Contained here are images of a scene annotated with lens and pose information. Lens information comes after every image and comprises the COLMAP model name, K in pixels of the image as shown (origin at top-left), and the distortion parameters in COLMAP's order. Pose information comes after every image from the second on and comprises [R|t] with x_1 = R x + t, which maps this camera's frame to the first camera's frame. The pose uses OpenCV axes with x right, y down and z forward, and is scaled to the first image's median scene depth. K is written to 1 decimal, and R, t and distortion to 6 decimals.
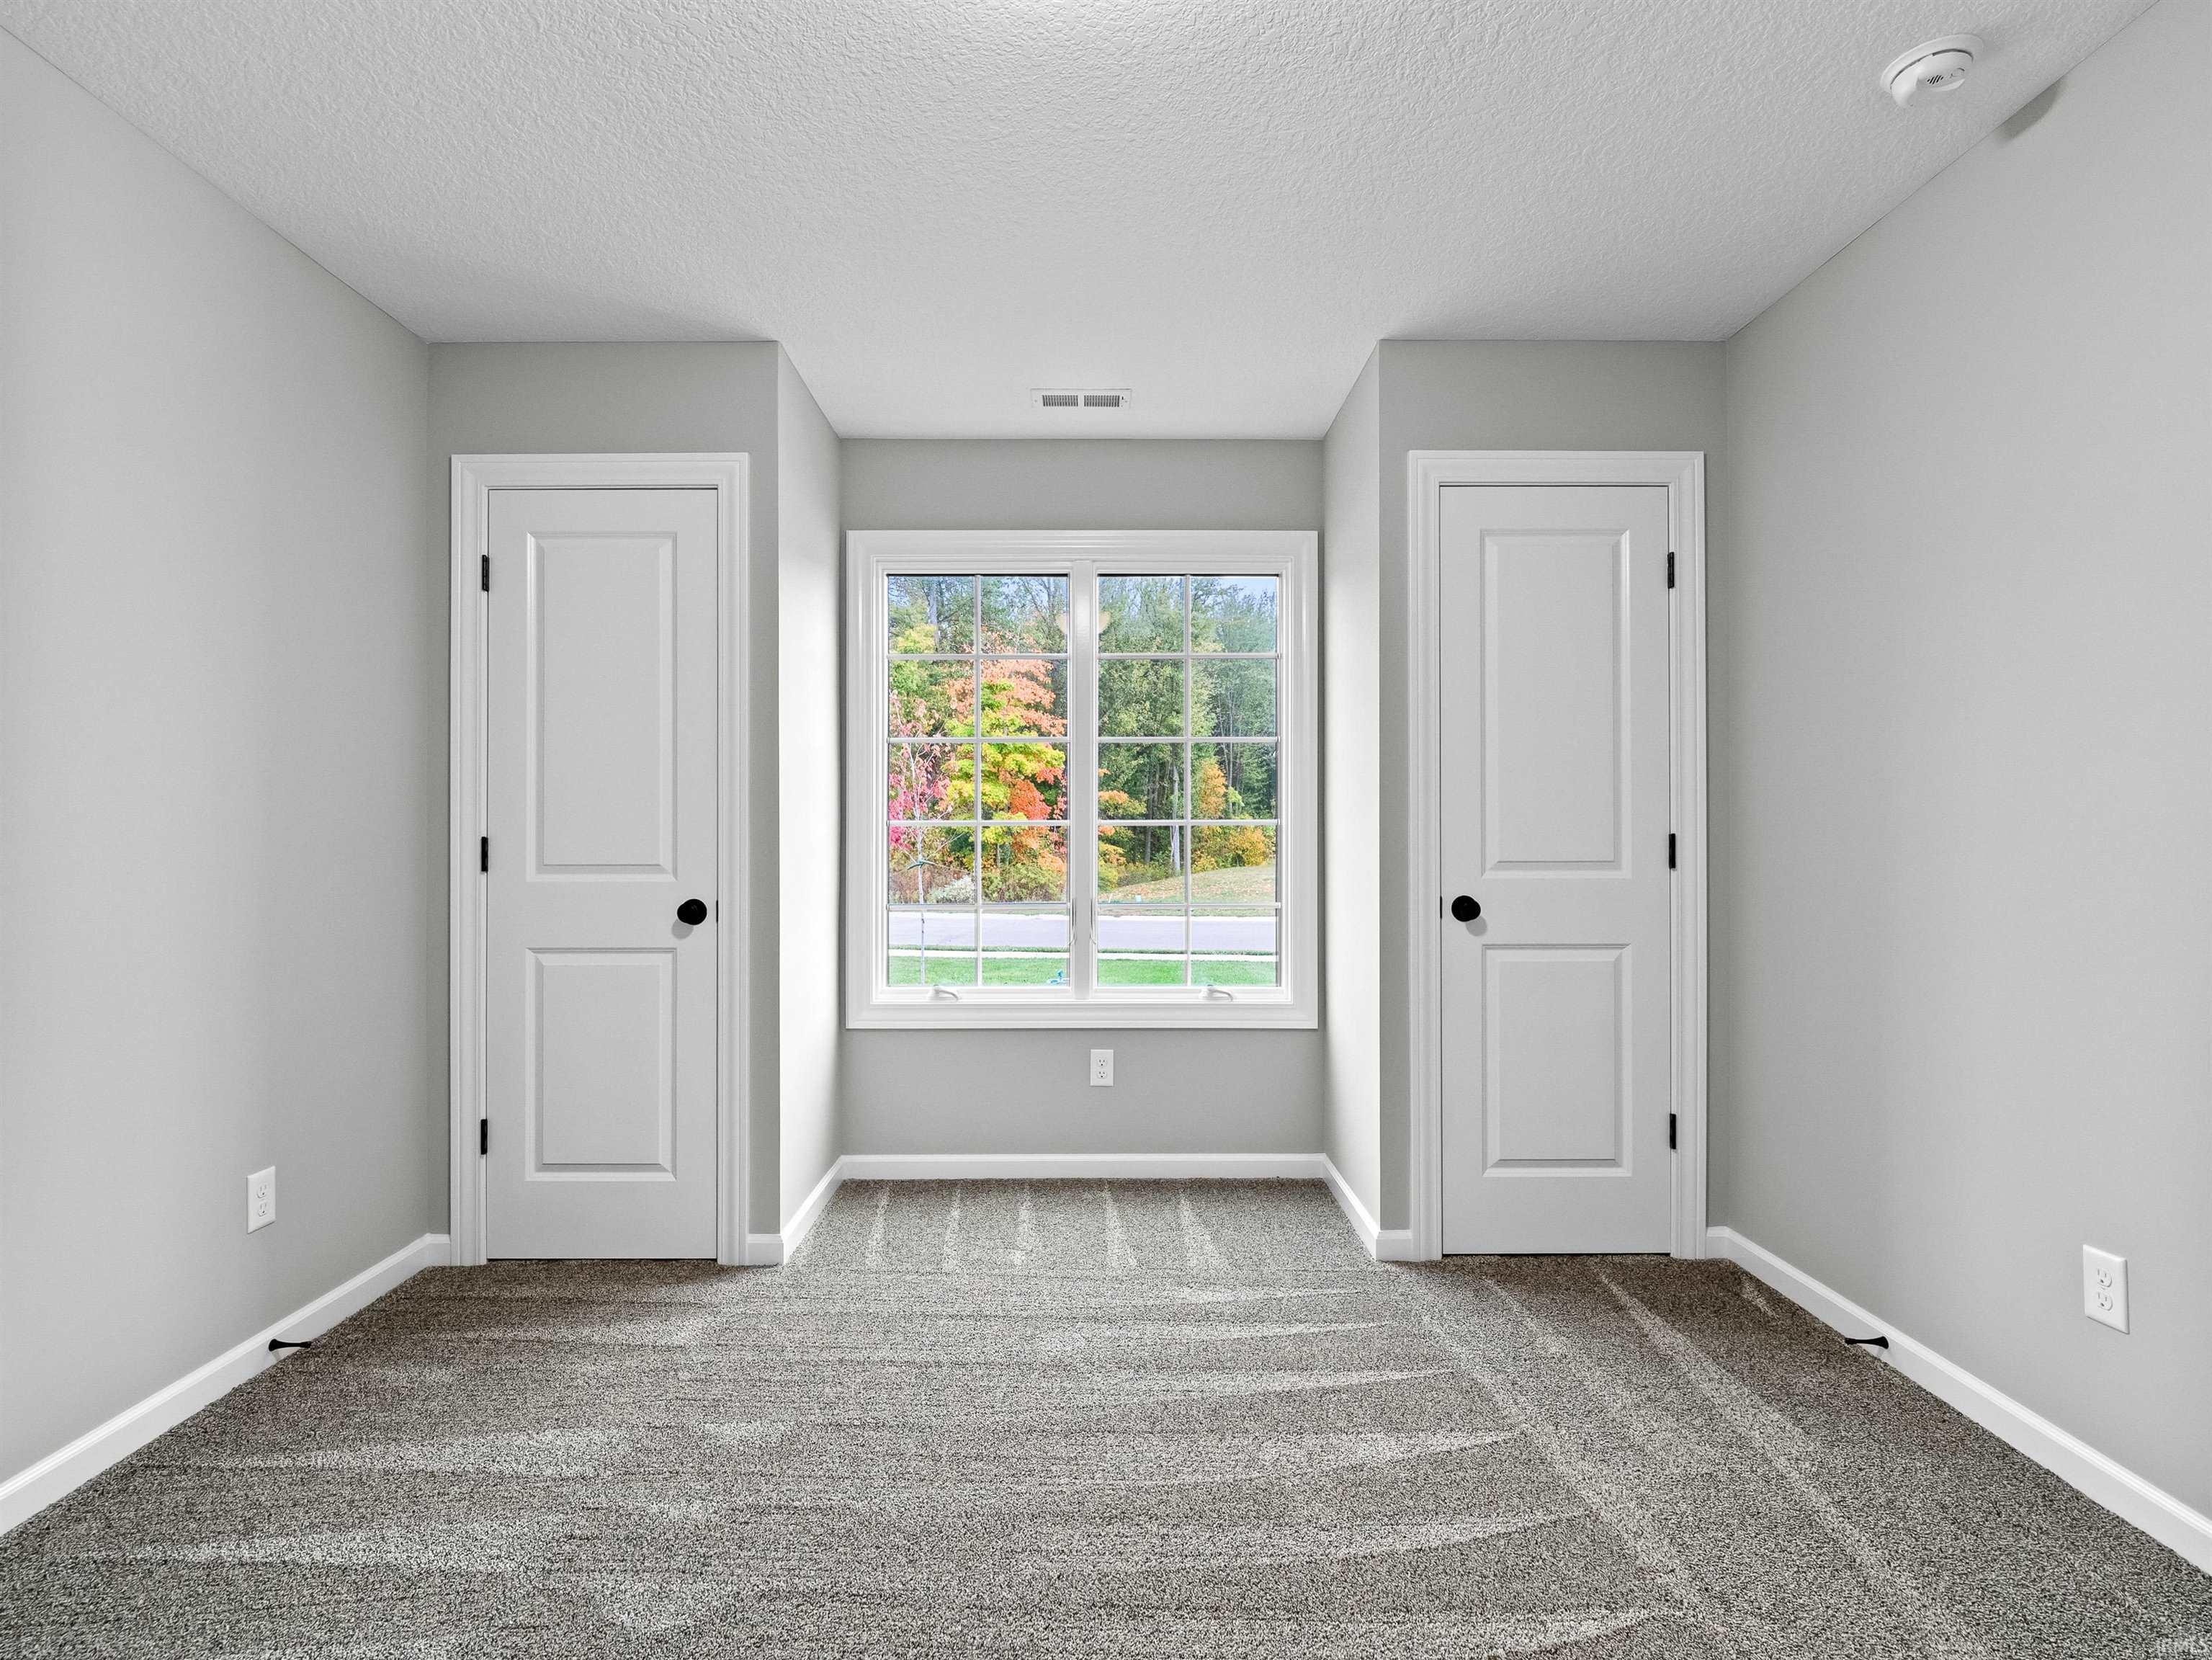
lens RADIAL K [[1088.0, 0, 1103.3], [0, 1088.0, 836.2], [0, 0, 1]] dist [-0.005689, -0.000475]
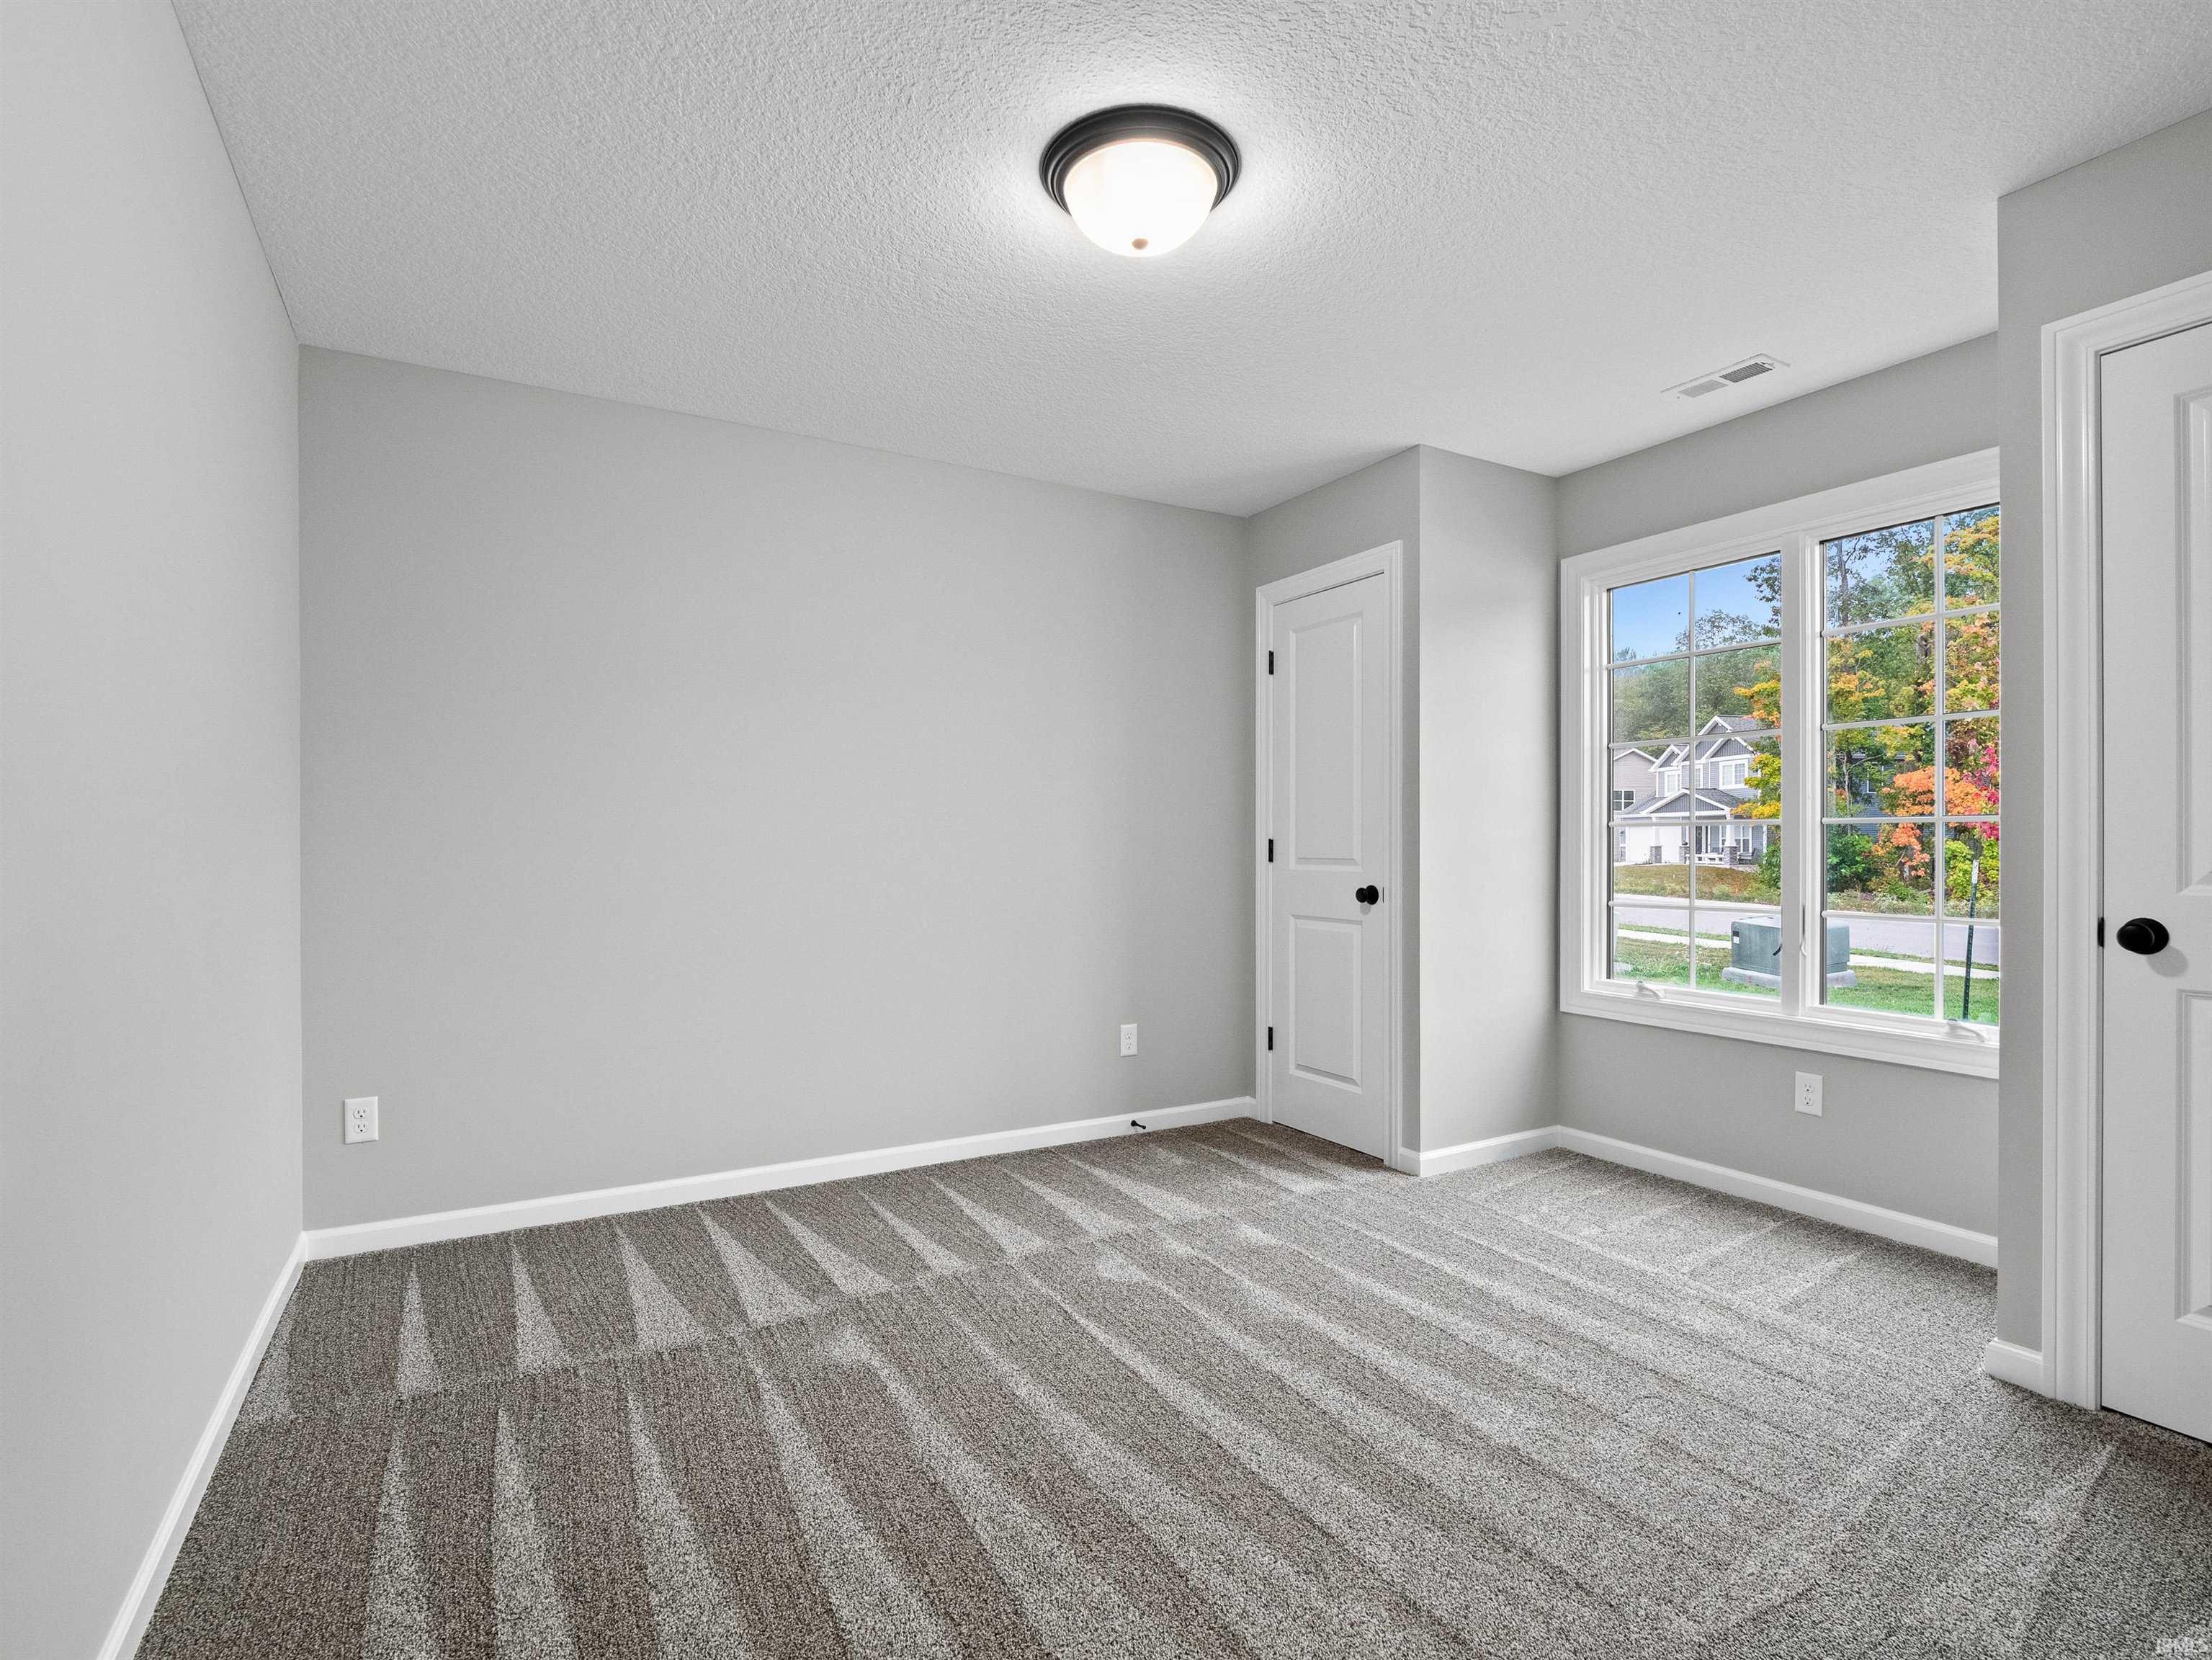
lens RADIAL K [[1088.0, 0, 1073.5], [0, 1088.0, 837.2], [0, 0, 1]] dist [-0.005689, -0.000475]
pose [[0.479484, -0.003449, -0.877544, 0.617296], [0.002210, 0.999994, -0.002722, 0.002212], [0.877548, -0.000634, 0.479489, 0.044018]]
